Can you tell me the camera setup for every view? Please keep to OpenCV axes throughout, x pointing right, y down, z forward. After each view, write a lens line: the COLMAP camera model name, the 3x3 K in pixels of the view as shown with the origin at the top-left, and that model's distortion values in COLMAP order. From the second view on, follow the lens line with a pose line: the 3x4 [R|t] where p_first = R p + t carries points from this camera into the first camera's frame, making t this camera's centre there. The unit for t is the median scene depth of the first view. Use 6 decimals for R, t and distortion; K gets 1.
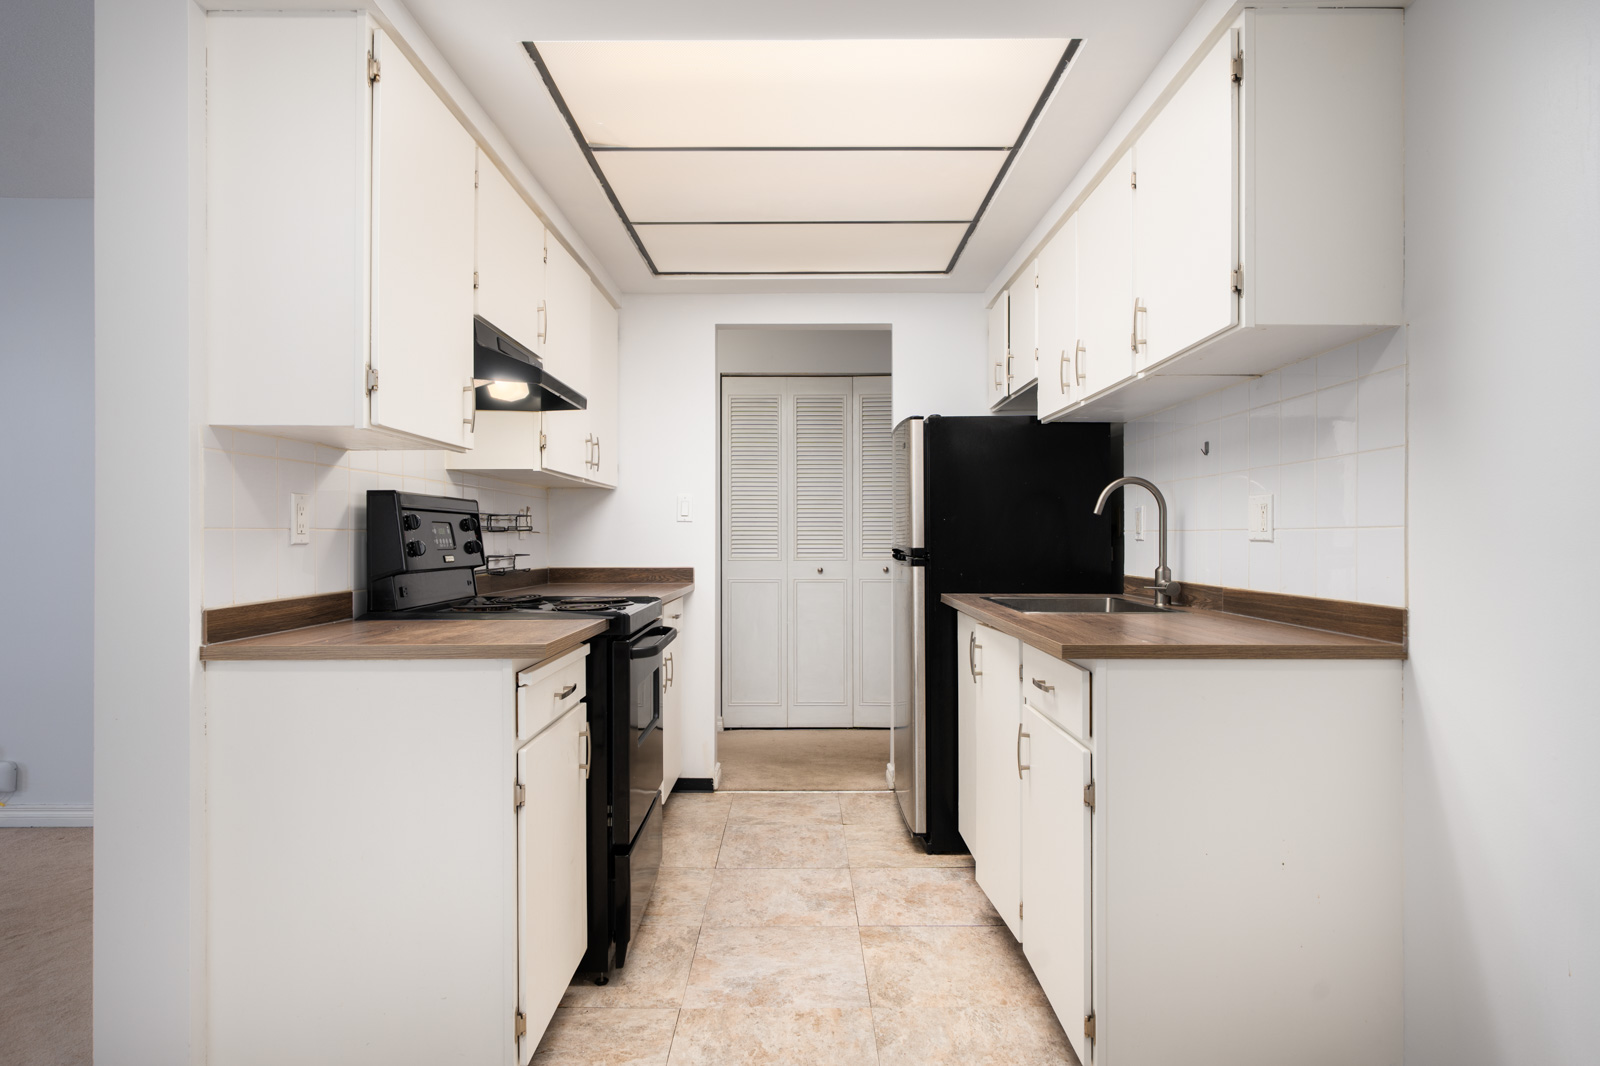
lens RADIAL K [[920.5, 0, 797.4], [0, 920.5, 534.1], [0, 0, 1]] dist [0.001351, 0.001323]
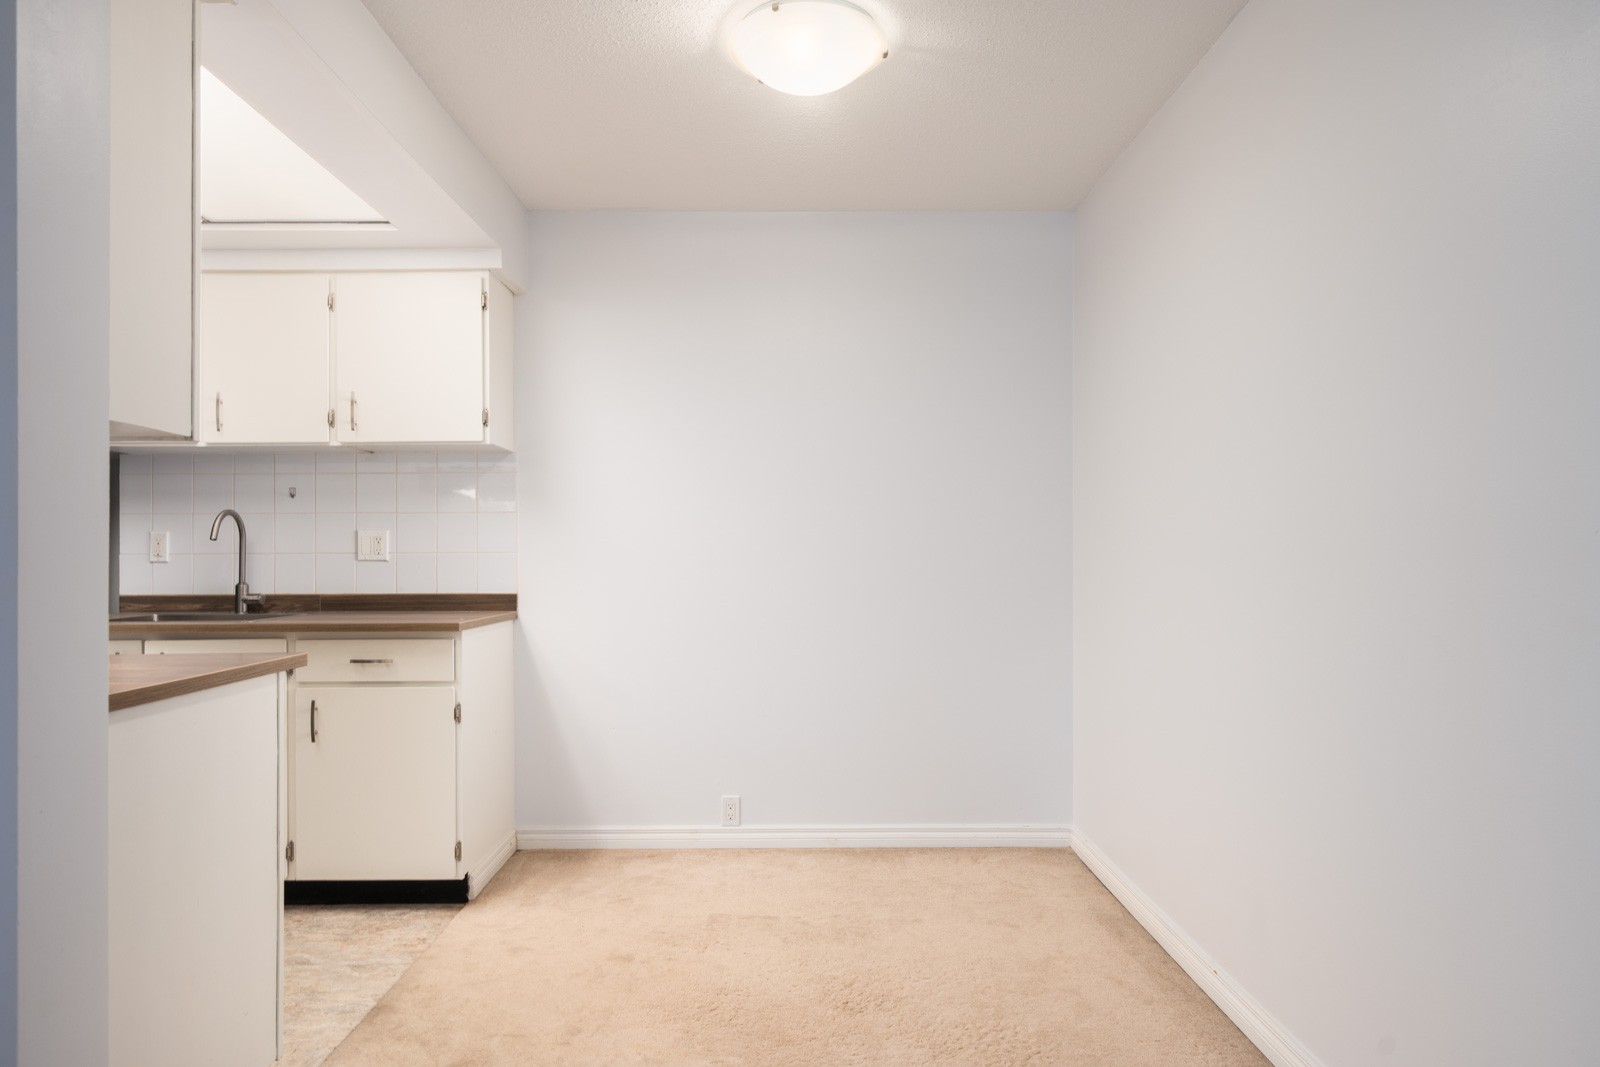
lens RADIAL K [[972.4, 0, 814.8], [0, 972.4, 552.9], [0, 0, 1]] dist [-0.001411, 0.004706]
pose [[-0.027035, 0.005613, 0.999619, -0.915847], [0.001219, 0.999984, -0.005582, 0.002871], [-0.999634, 0.001068, -0.027042, 0.252016]]
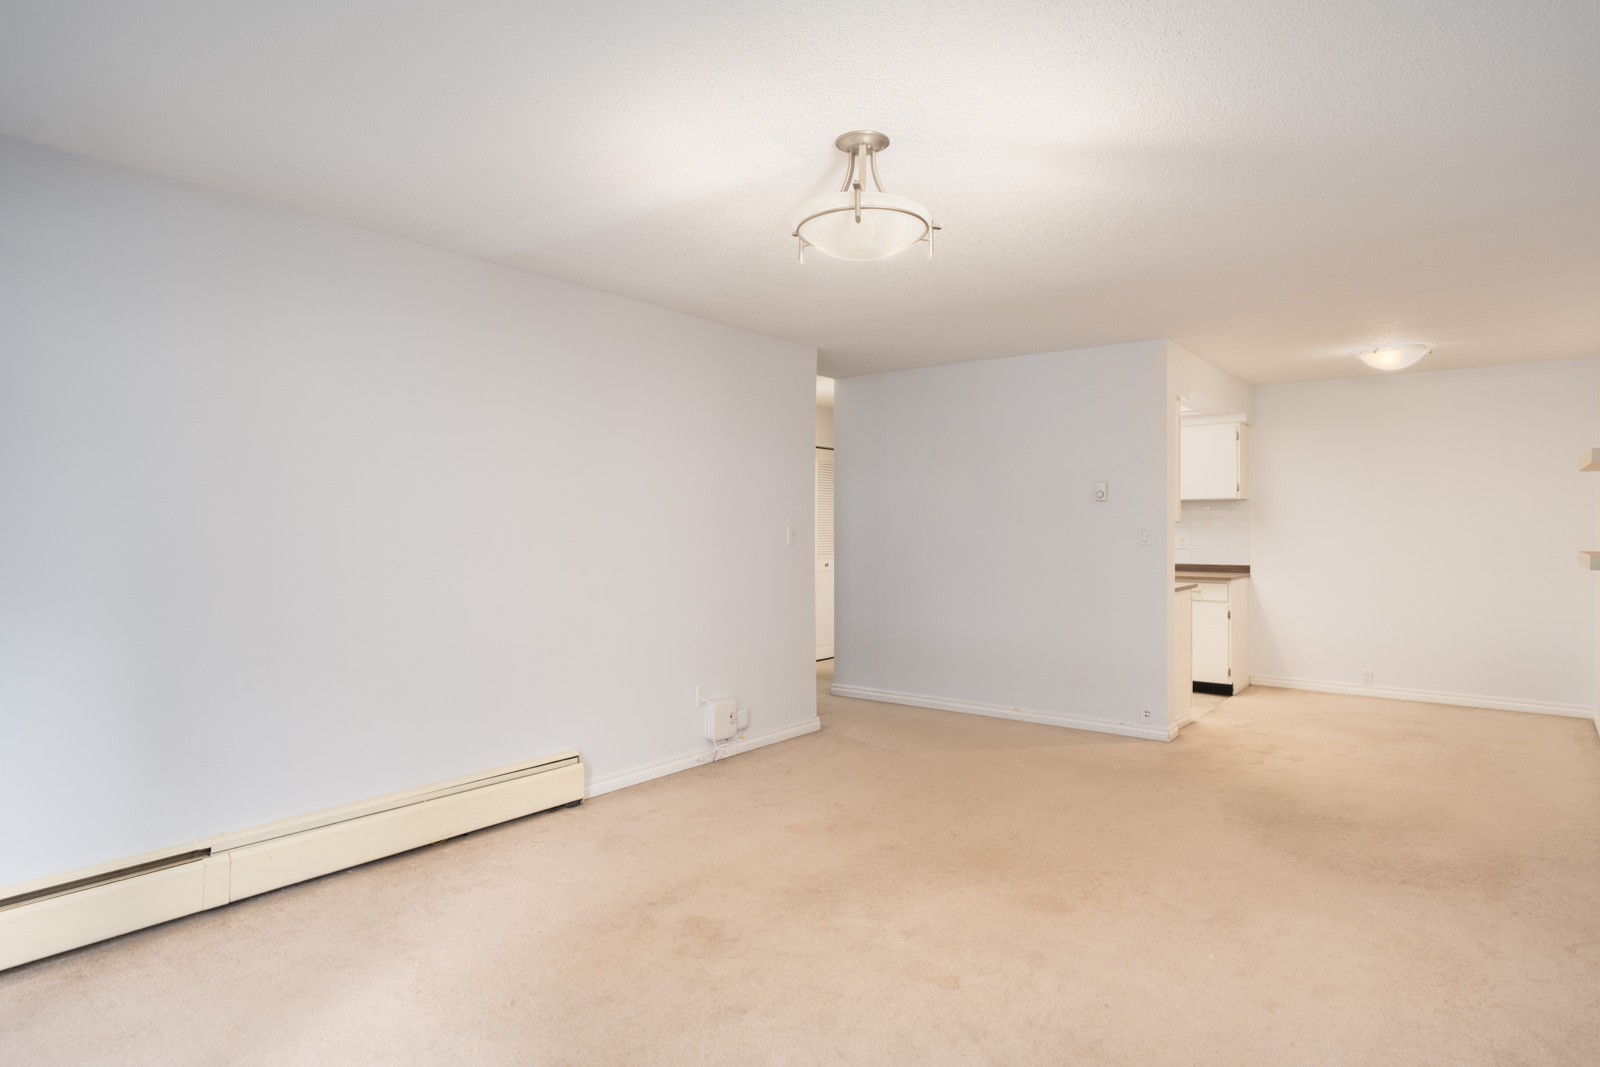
lens RADIAL K [[920.5, 0, 816.2], [0, 920.5, 528.0], [0, 0, 1]] dist [0.001351, 0.001323]
pose [[0.595909, 0.000118, 0.803052, -2.471276], [-0.000229, 1.000000, 0.000023, -0.056991], [-0.803052, -0.000198, 0.595909, 0.041075]]
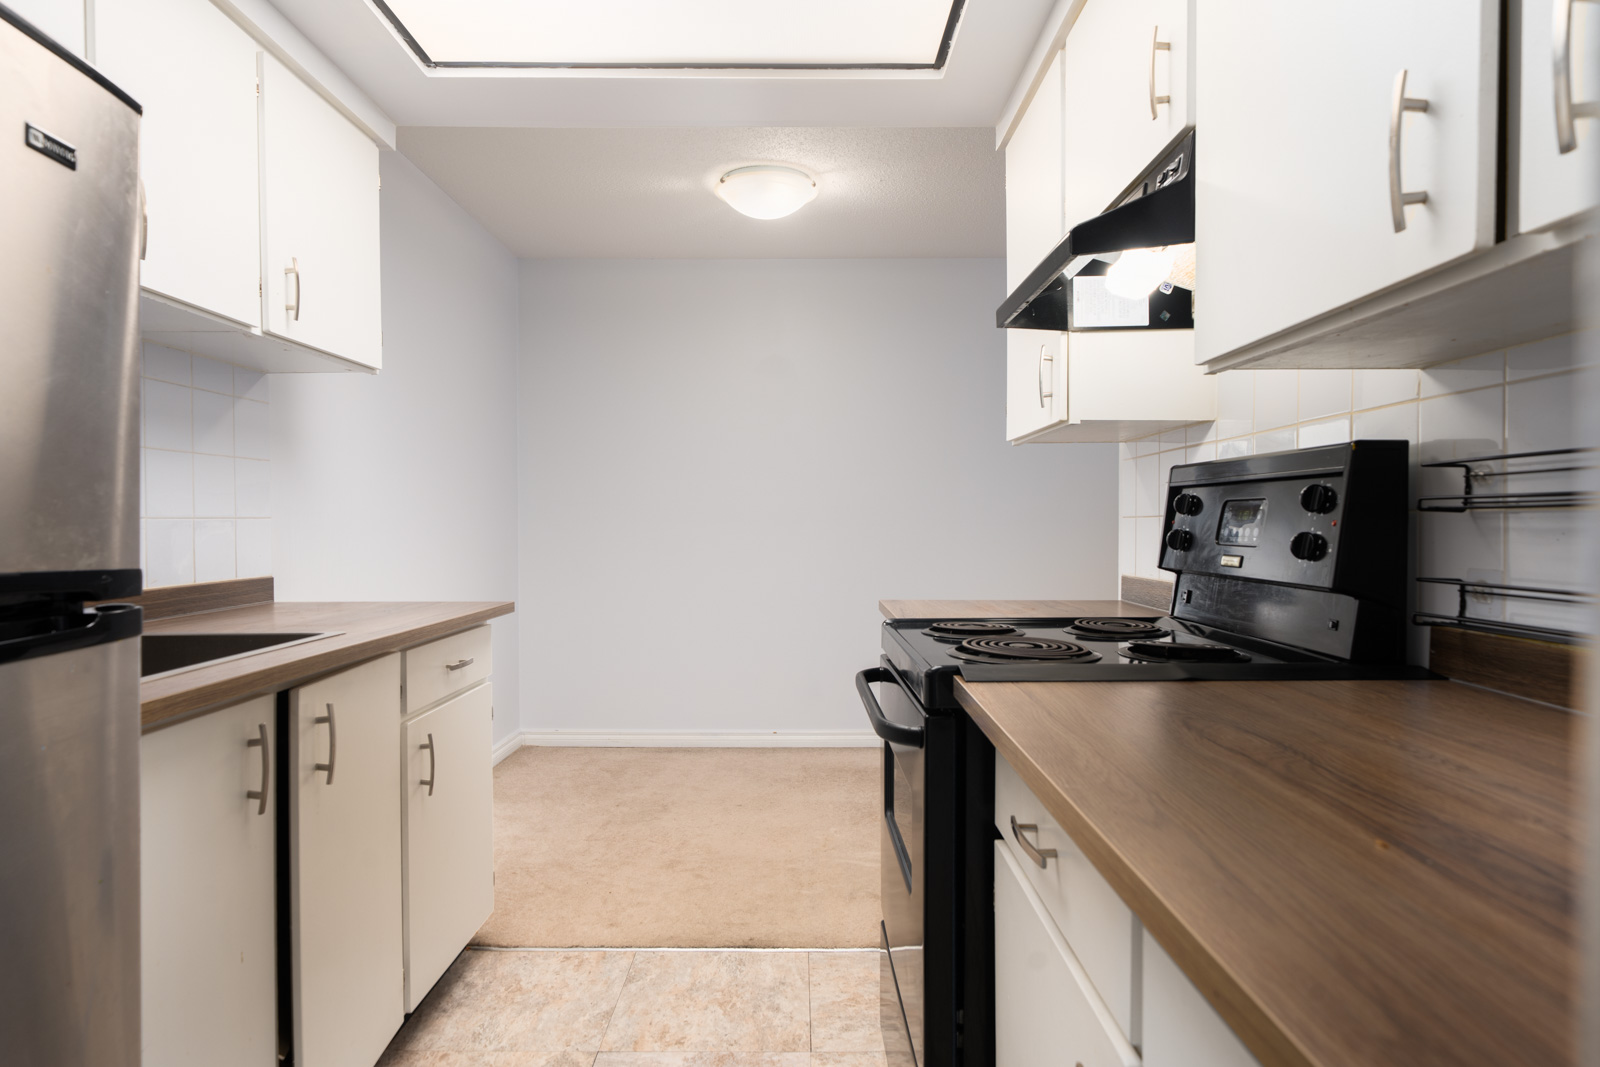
lens RADIAL K [[920.5, 0, 797.3], [0, 920.5, 527.4], [0, 0, 1]] dist [0.001351, 0.001323]
pose [[-0.999997, 0.002565, 0.000604, -0.091058], [0.002571, 0.999936, 0.010973, -0.004172], [-0.000576, 0.010975, -0.999940, 1.488896]]
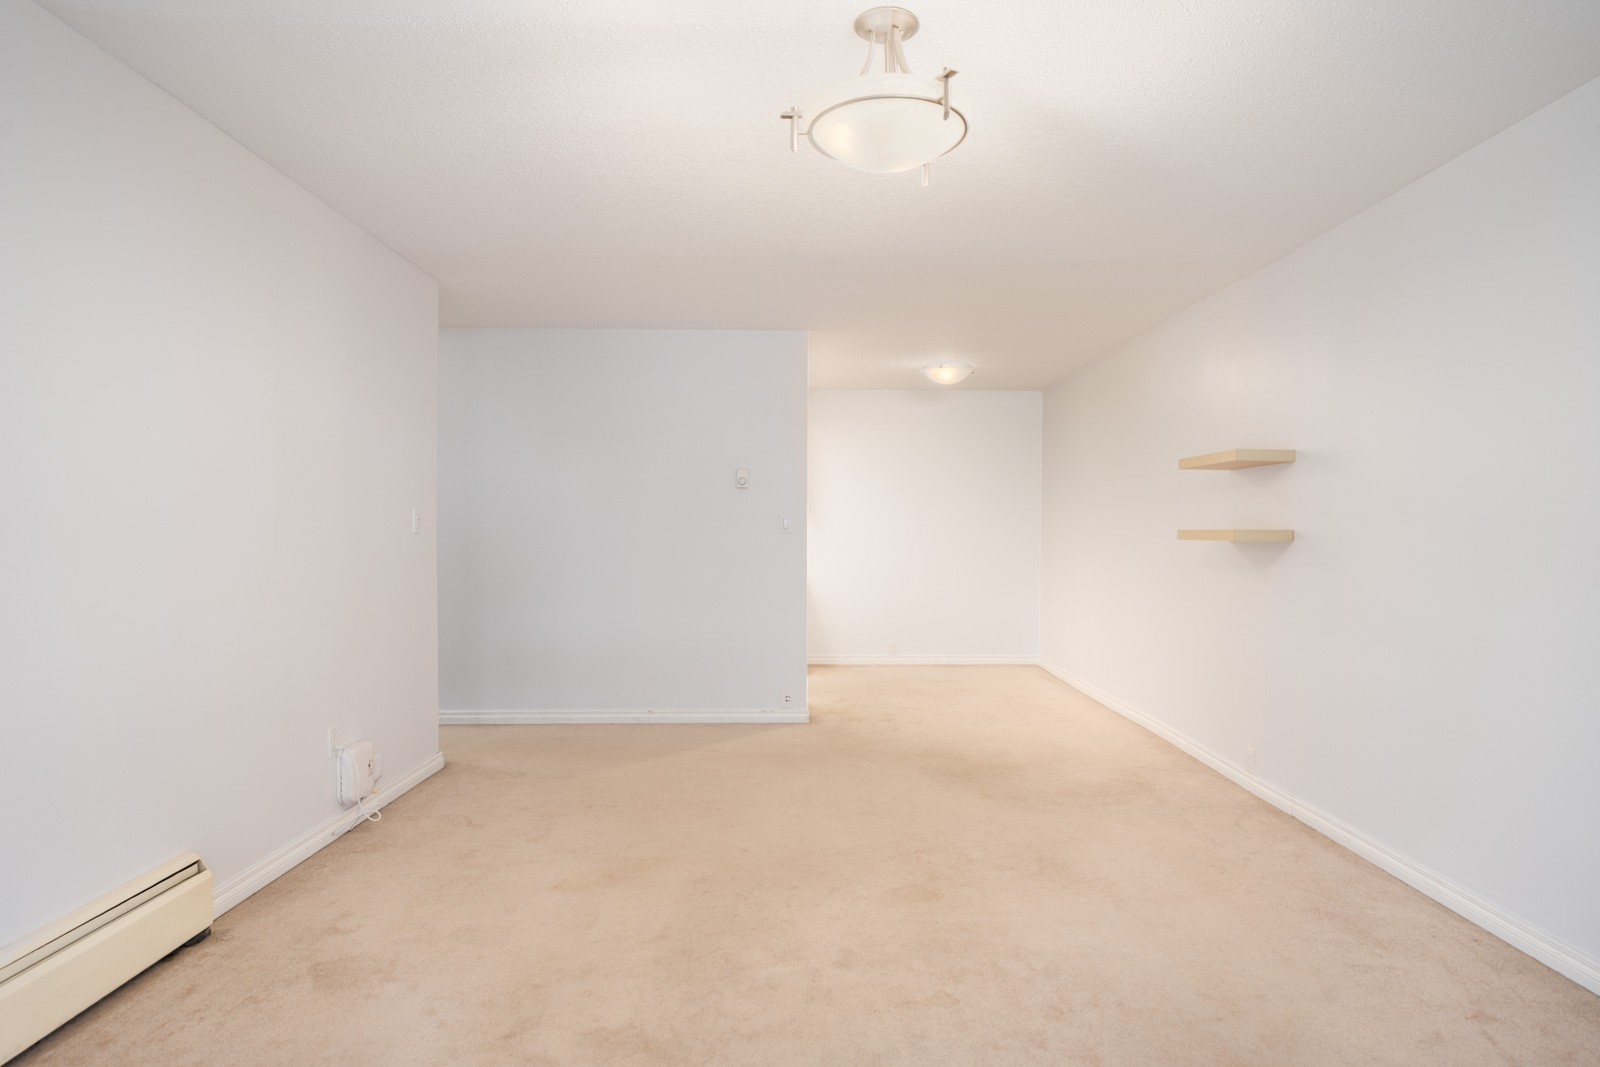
lens RADIAL K [[920.5, 0, 809.1], [0, 920.5, 544.0], [0, 0, 1]] dist [0.001351, 0.001323]
pose [[-0.049523, -0.011628, 0.998705, -2.470700], [0.000965, 0.999931, 0.011690, -0.017625], [-0.998773, 0.001543, -0.049508, 0.733119]]
